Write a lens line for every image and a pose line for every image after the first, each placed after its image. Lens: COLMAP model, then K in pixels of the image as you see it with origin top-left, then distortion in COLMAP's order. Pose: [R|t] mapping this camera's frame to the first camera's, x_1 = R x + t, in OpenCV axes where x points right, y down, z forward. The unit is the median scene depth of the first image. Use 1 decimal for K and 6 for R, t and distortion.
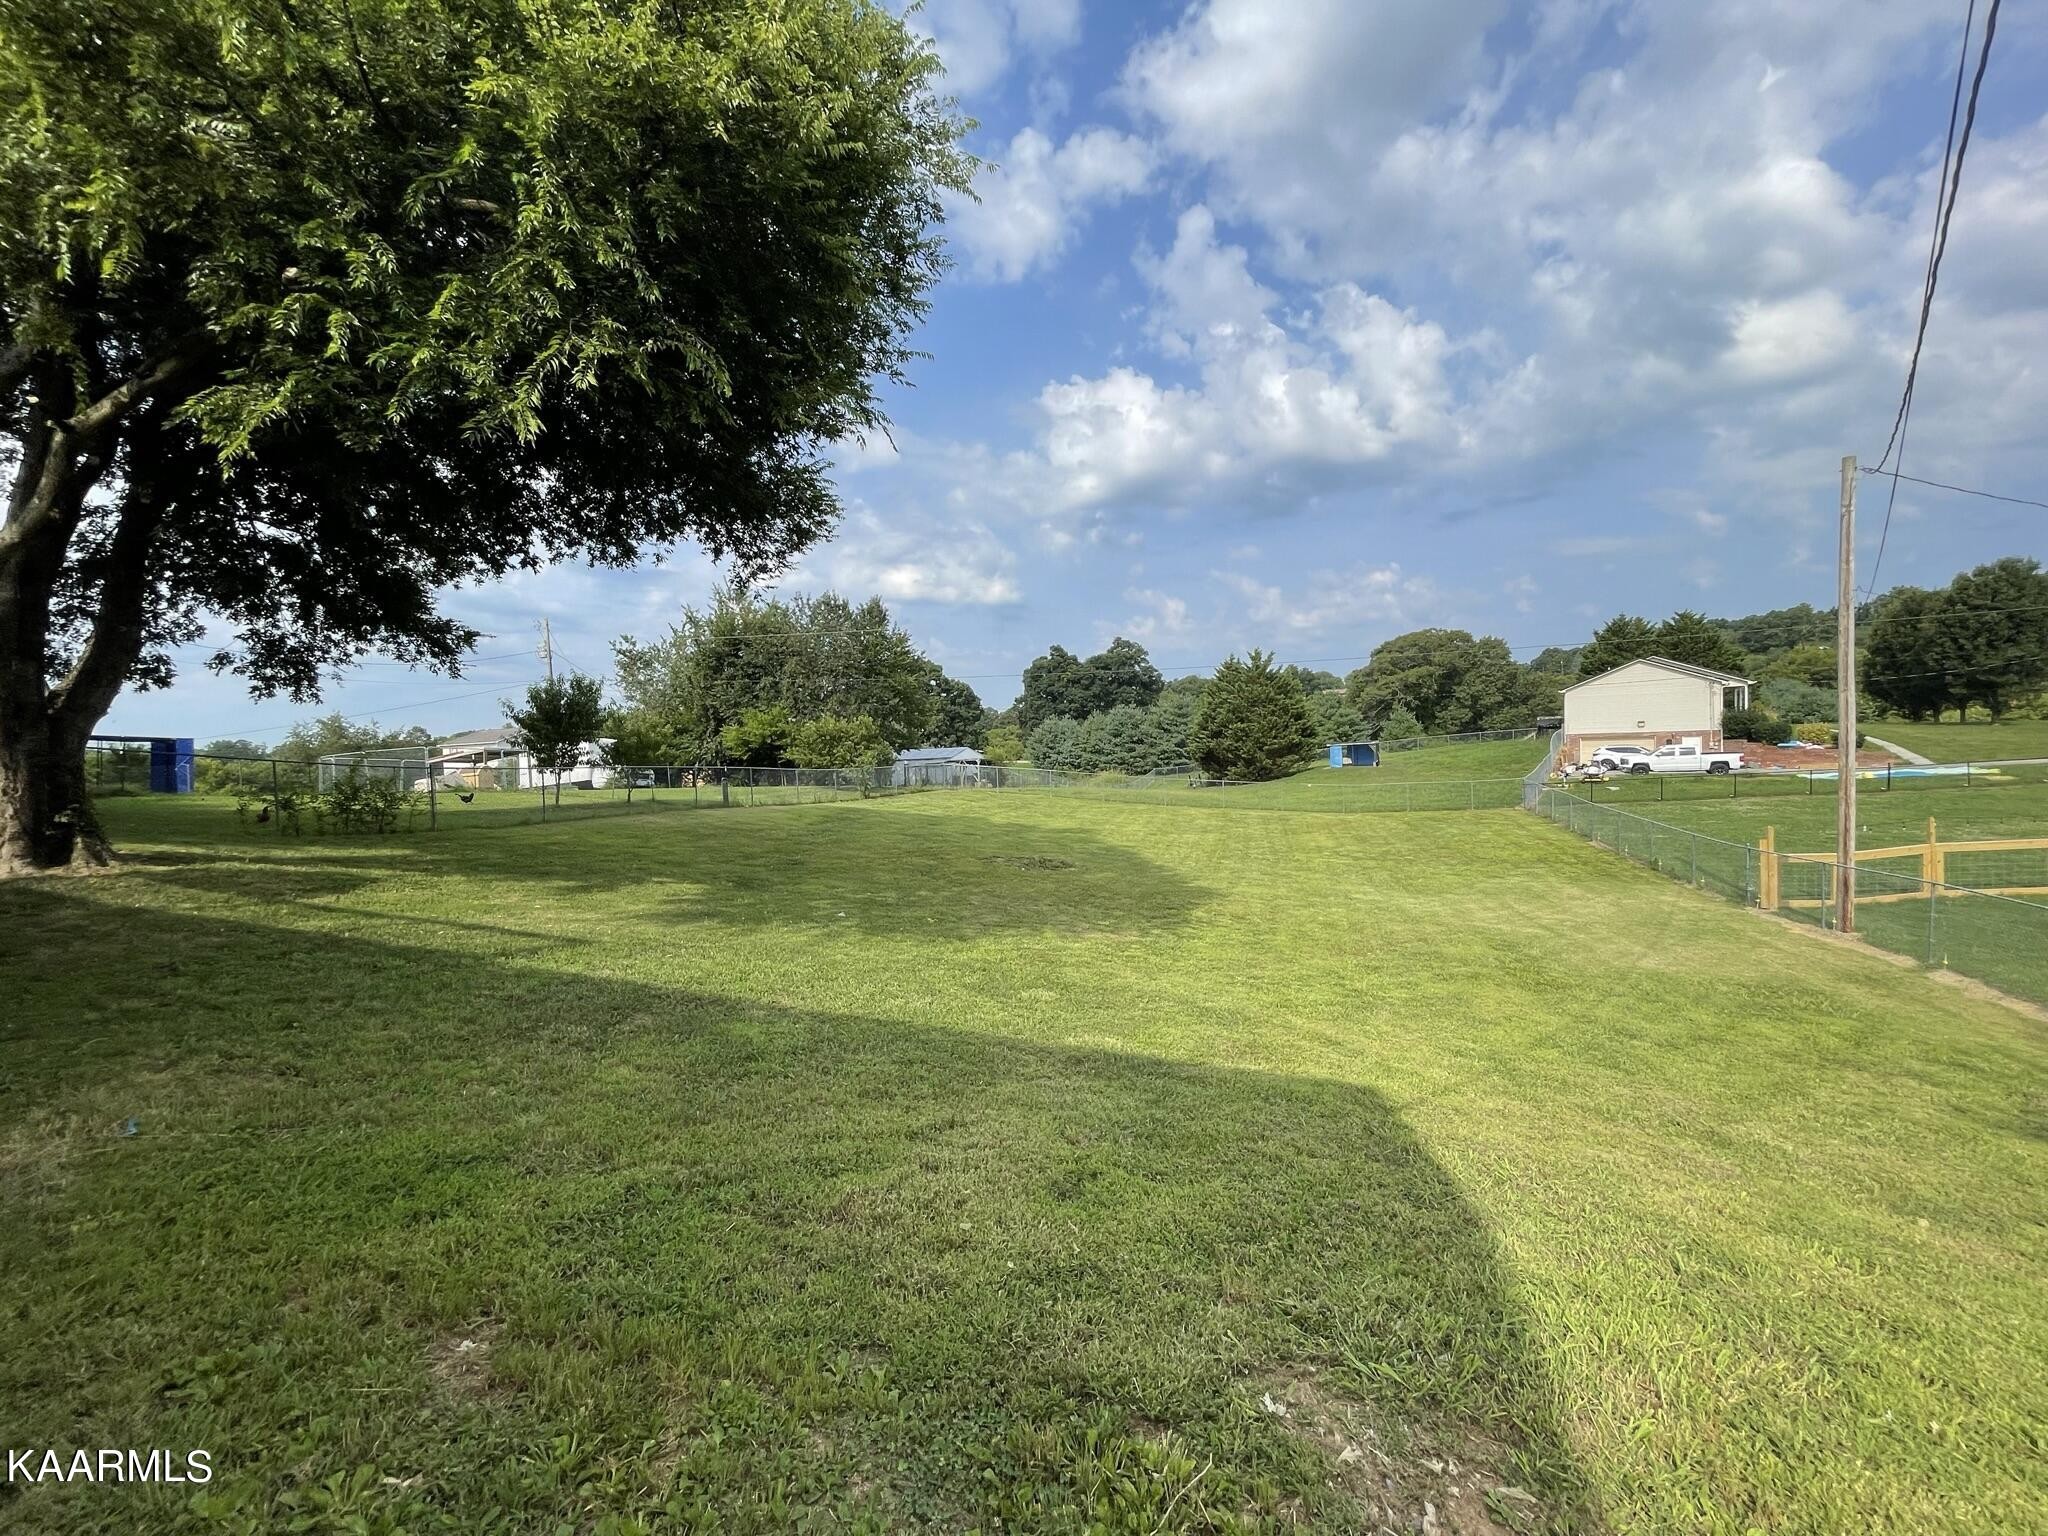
lens RADIAL K [[819.6, 0, 1007.6], [0, 819.6, 765.7], [0, 0, 1]] dist [0.000430, 0.000245]
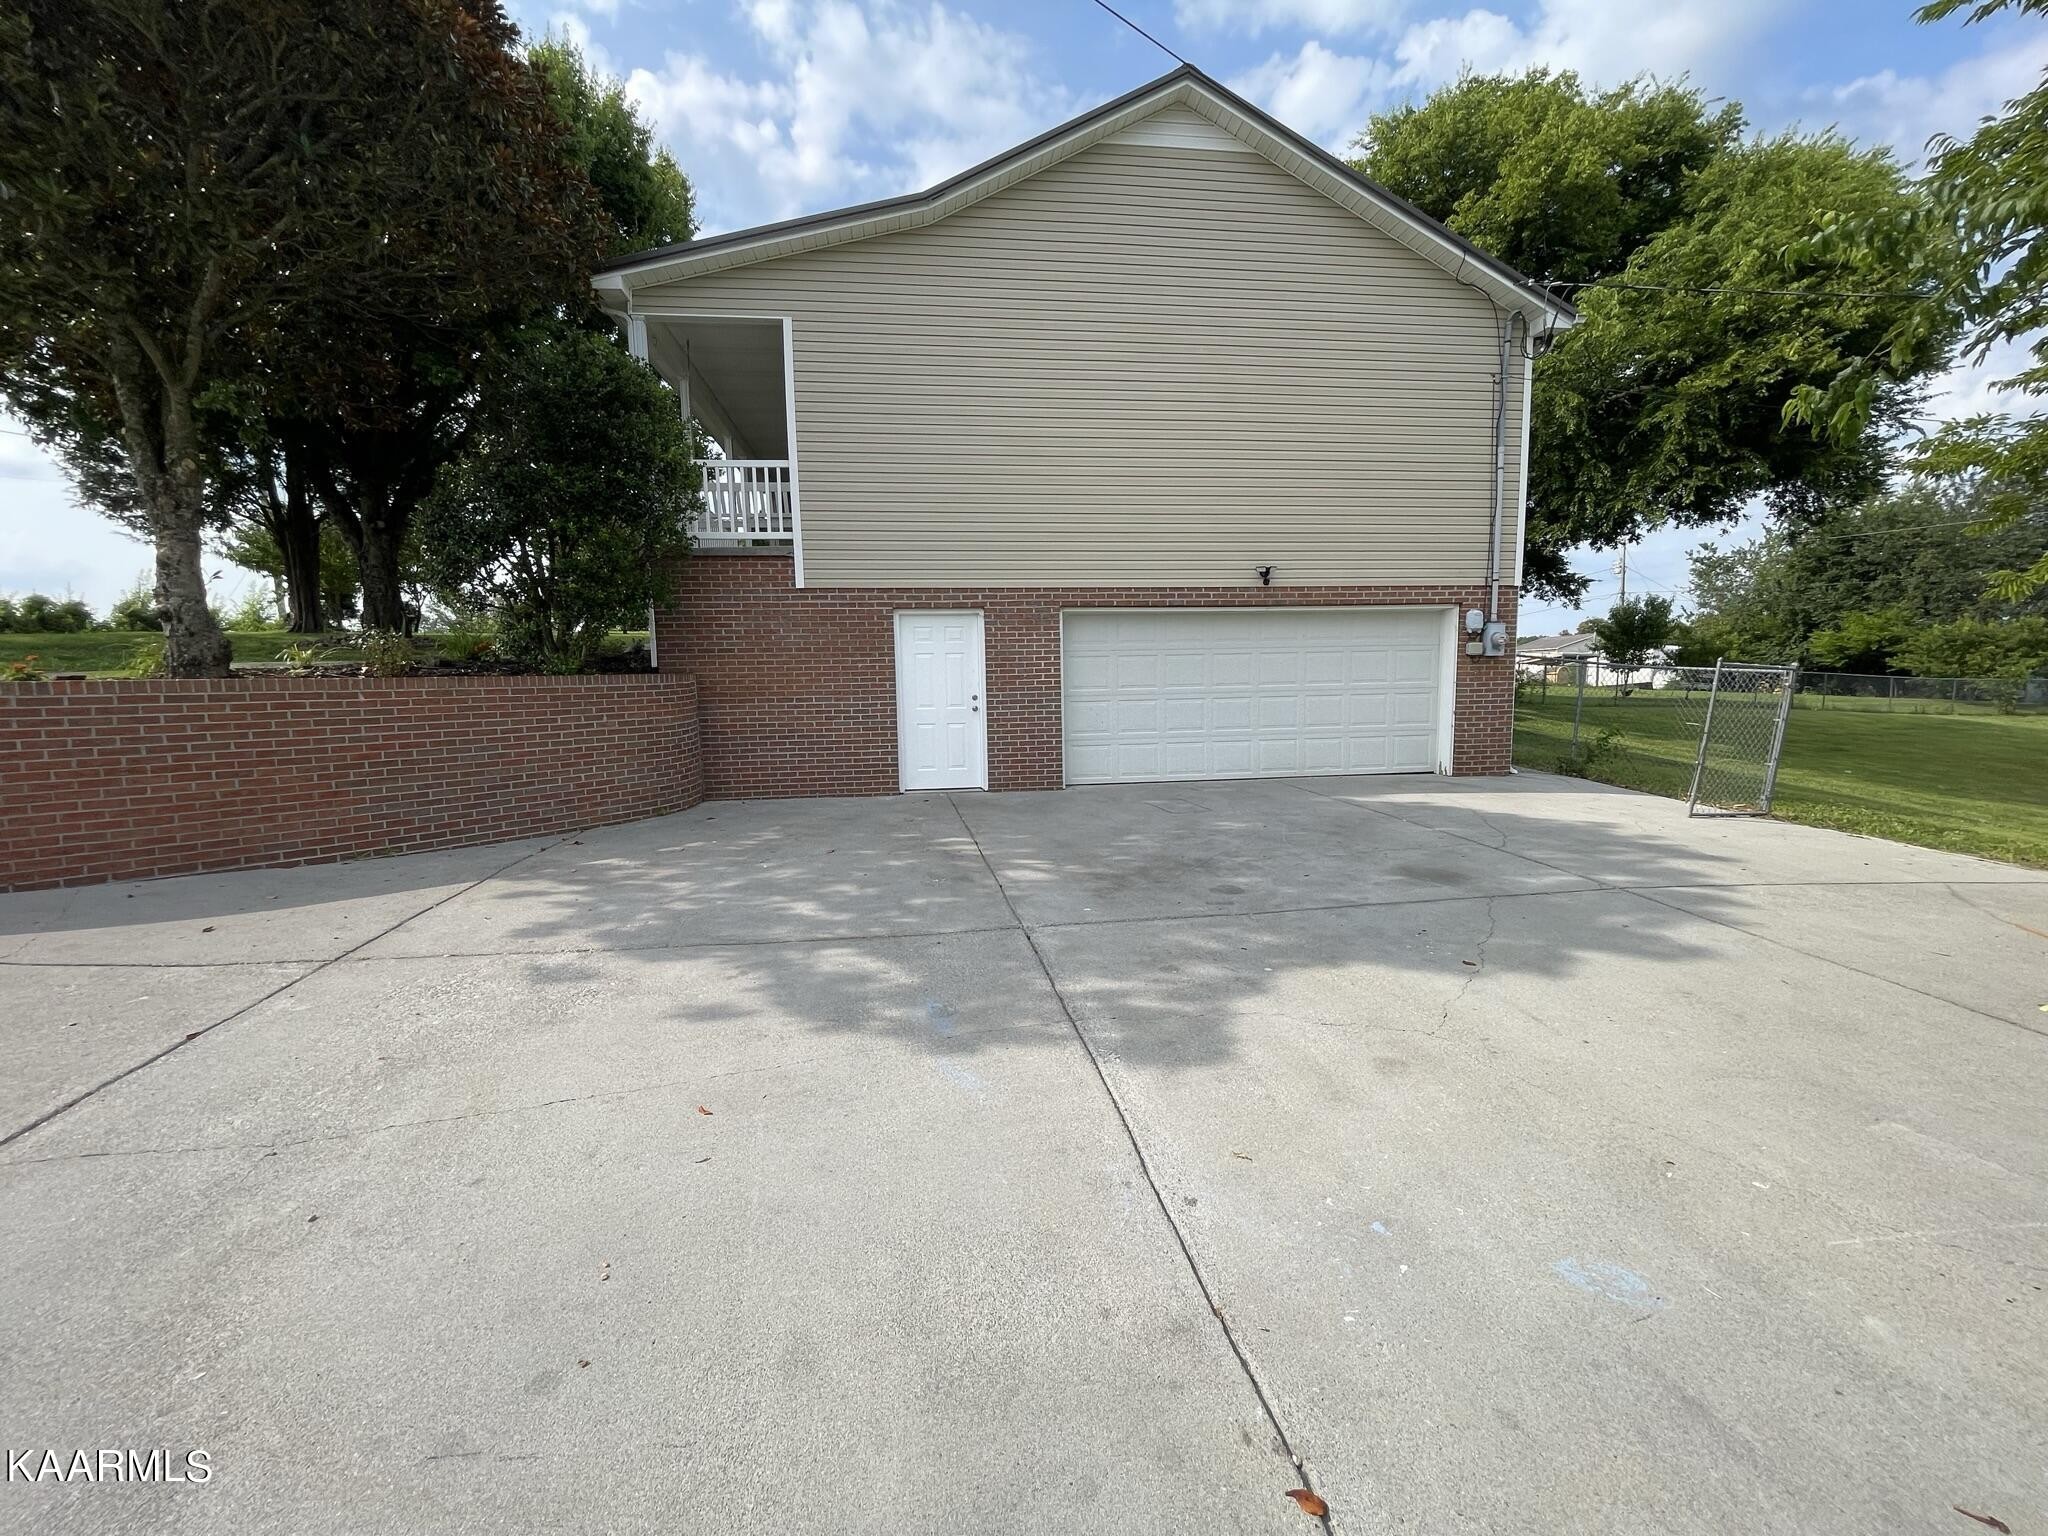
lens RADIAL K [[819.6, 0, 1007.6], [0, 819.6, 765.7], [0, 0, 1]] dist [0.000430, 0.000245]
pose [[0.428372, 0.126111, -0.894759, 0.109078], [-0.024906, 0.991485, 0.127820, 0.006901], [0.903259, -0.032470, 0.427865, -0.228710]]
